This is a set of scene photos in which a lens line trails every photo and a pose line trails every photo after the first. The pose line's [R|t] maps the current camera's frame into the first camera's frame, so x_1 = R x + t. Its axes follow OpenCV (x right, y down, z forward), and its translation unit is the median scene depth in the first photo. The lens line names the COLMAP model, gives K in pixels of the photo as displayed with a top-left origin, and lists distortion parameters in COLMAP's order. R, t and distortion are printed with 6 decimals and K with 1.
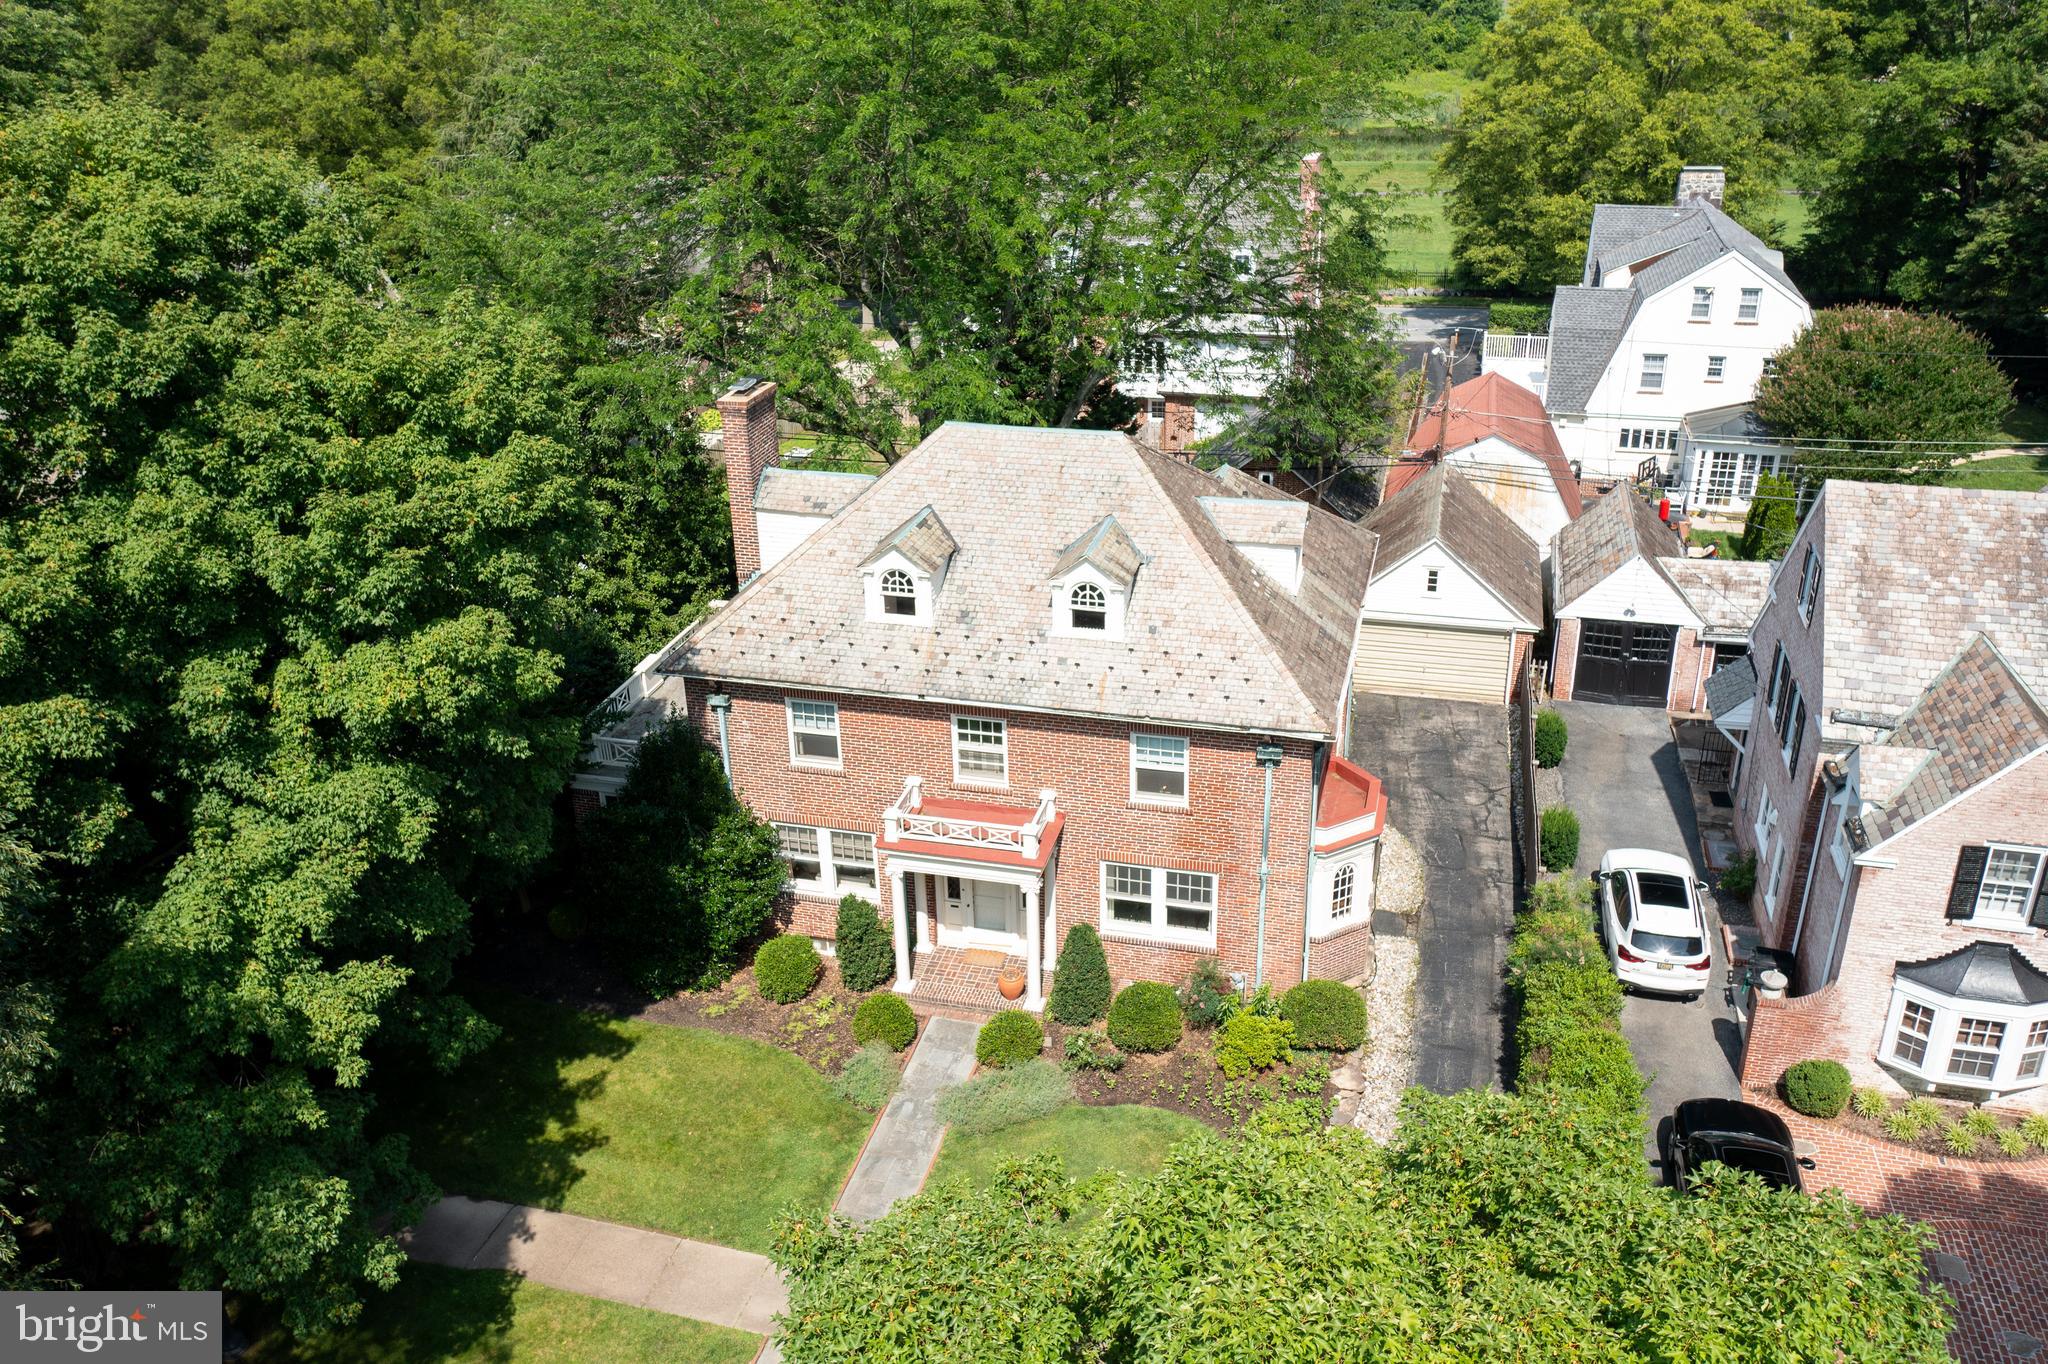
lens RADIAL K [[1632.1, 0, 1026.4], [0, 1632.1, 658.2], [0, 0, 1]] dist [-0.000161, 0.000189]
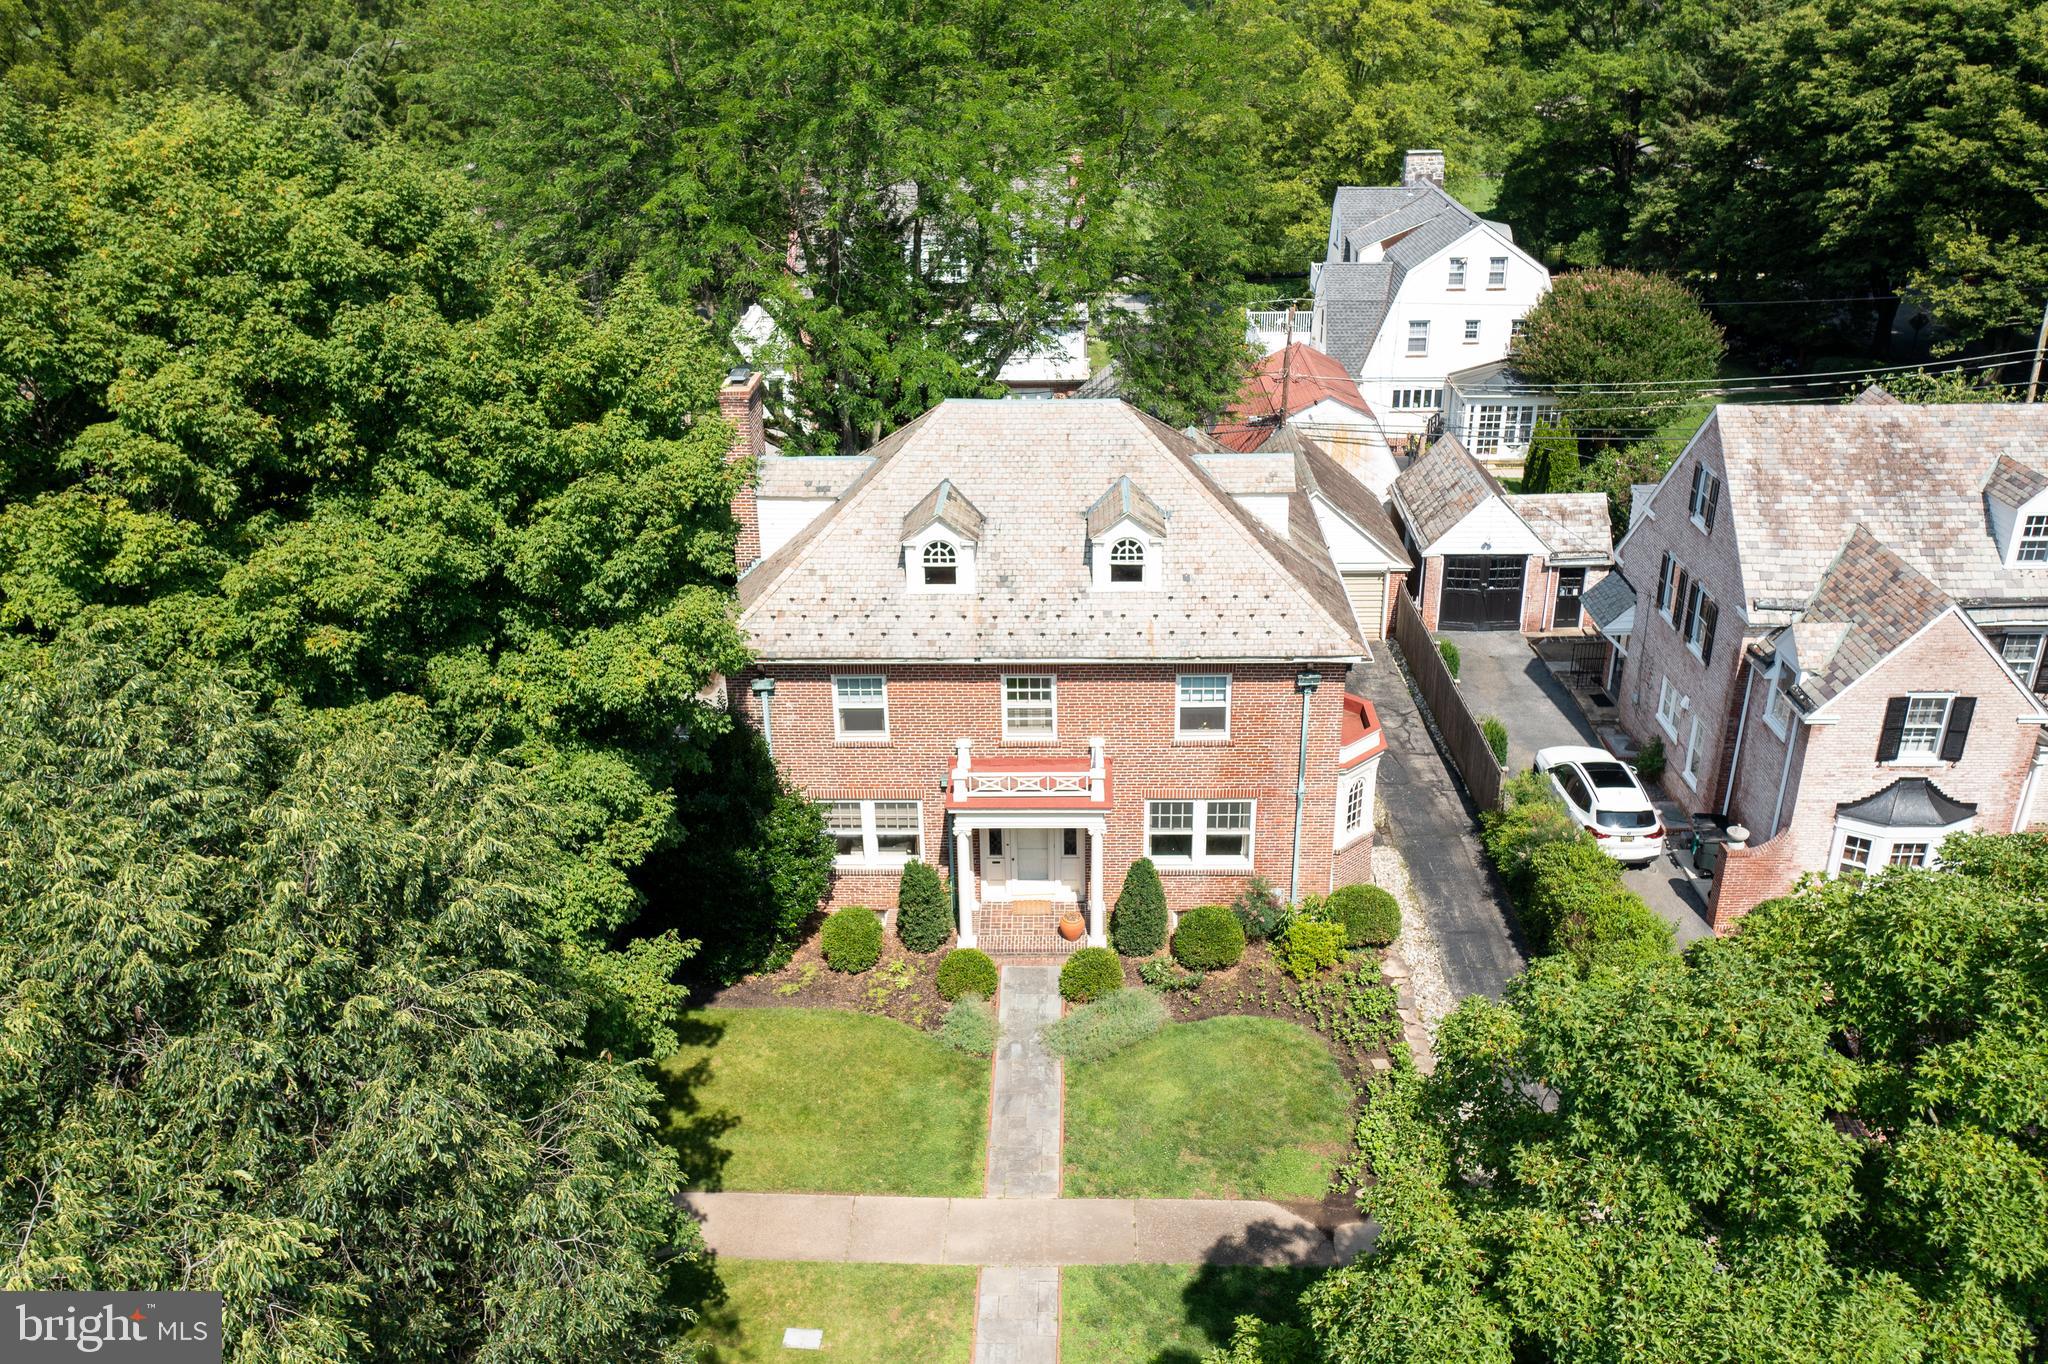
lens RADIAL K [[1648.0, 0, 1027.6], [0, 1648.0, 648.9], [0, 0, 1]] dist [0.000055, 0.003650]
pose [[0.972350, -0.087649, 0.216456, -0.252477], [0.089883, 0.995952, -0.000476, 0.019480], [-0.215538, 0.019919, 0.976292, -0.036067]]
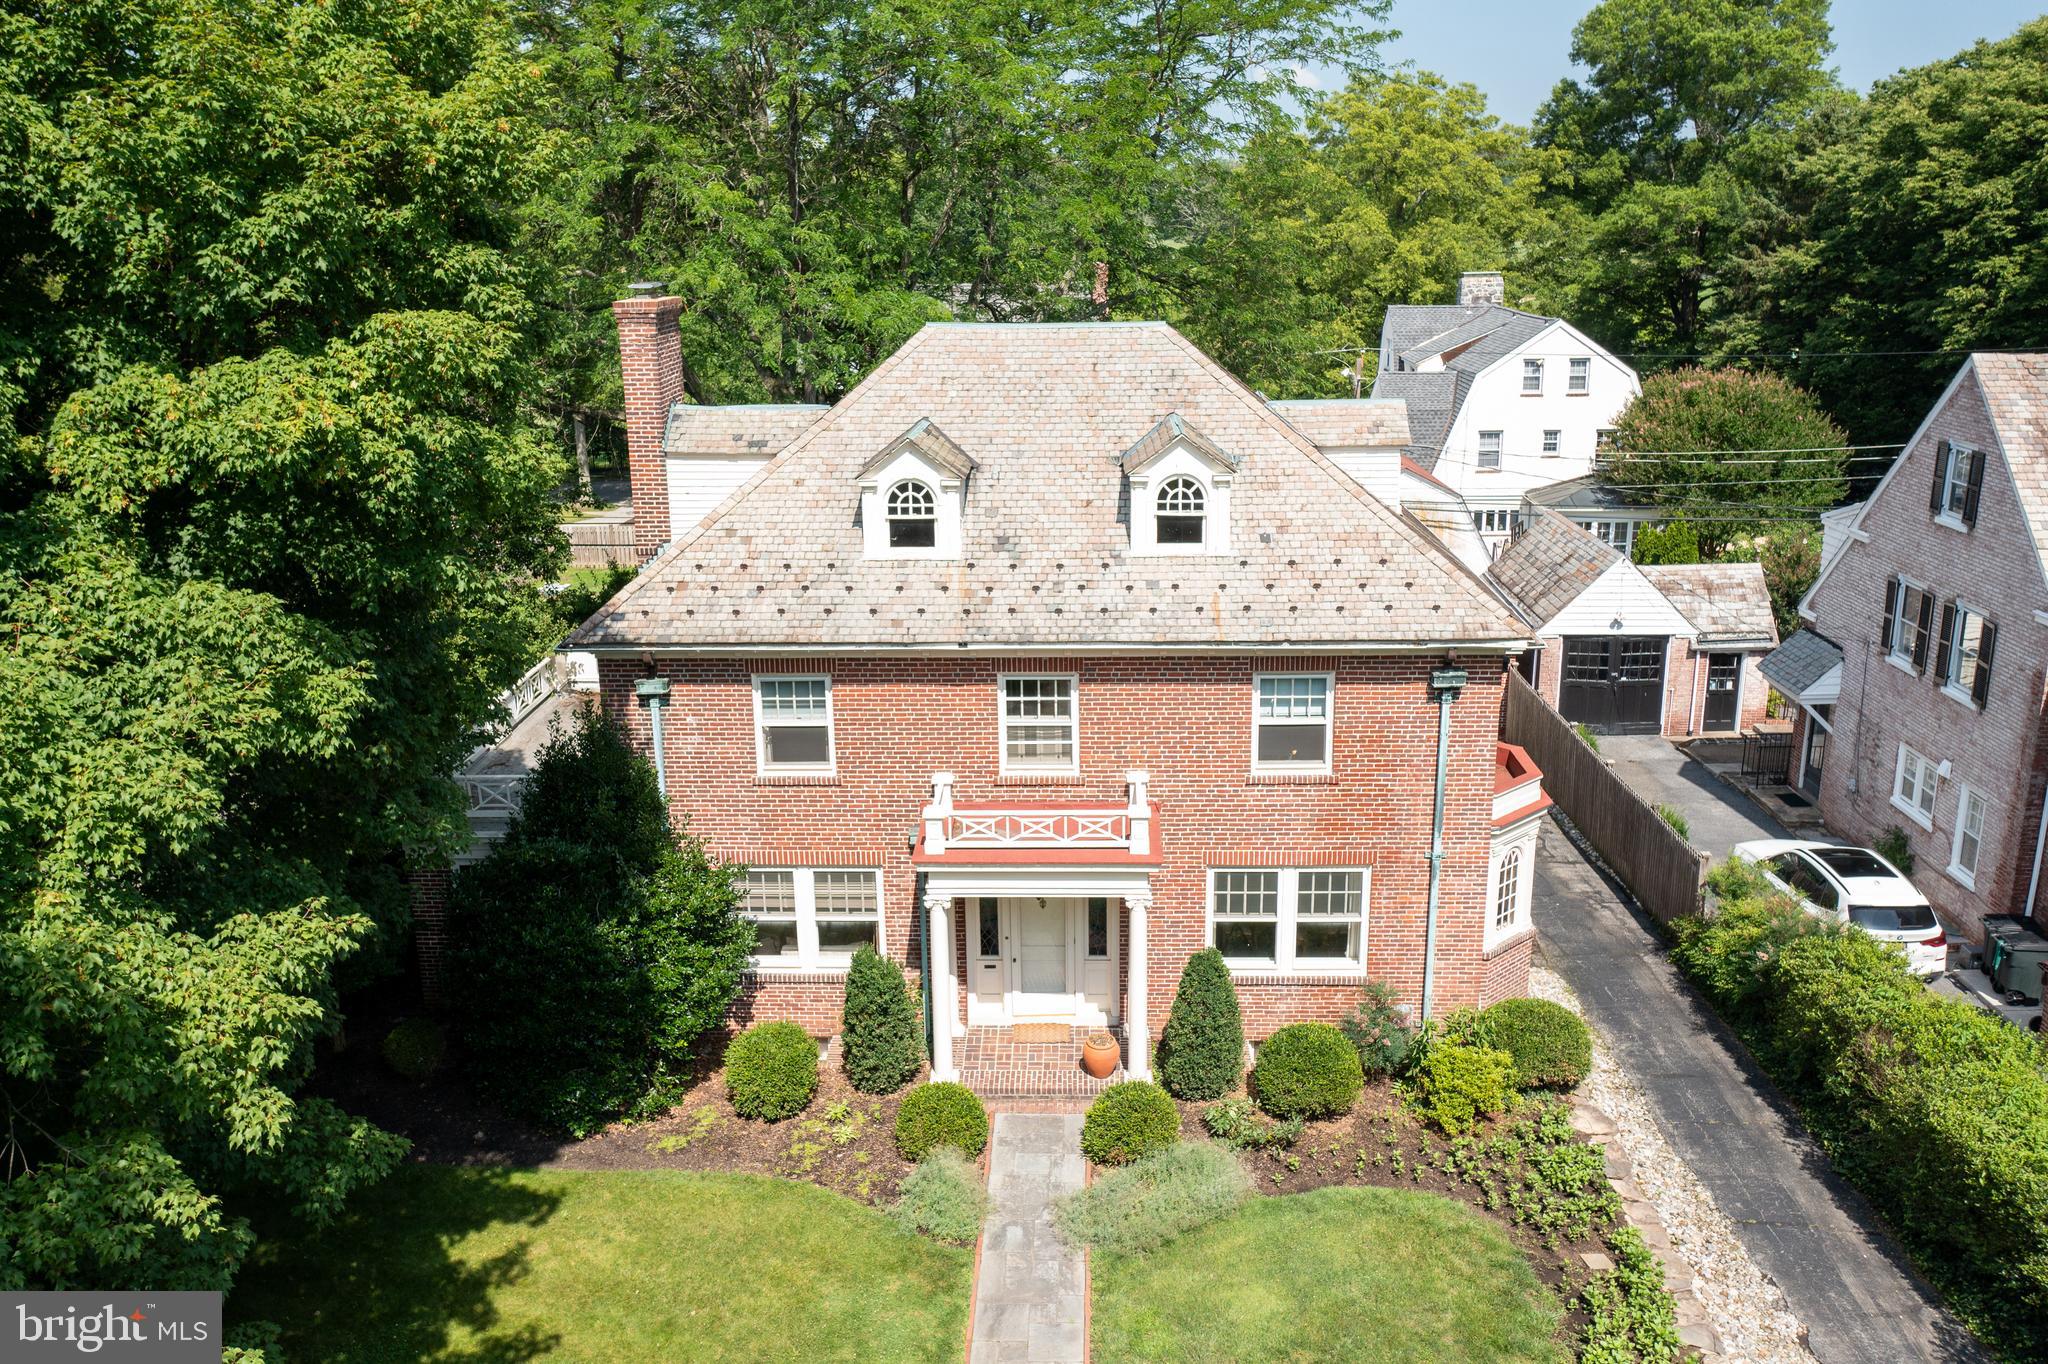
lens RADIAL K [[1632.1, 0, 1026.4], [0, 1632.1, 658.2], [0, 0, 1]] dist [-0.000161, 0.000189]
pose [[0.975425, -0.049323, 0.214738, -0.184841], [0.083380, 0.984771, -0.152556, 0.135815], [-0.203943, 0.166712, 0.964683, 0.295517]]
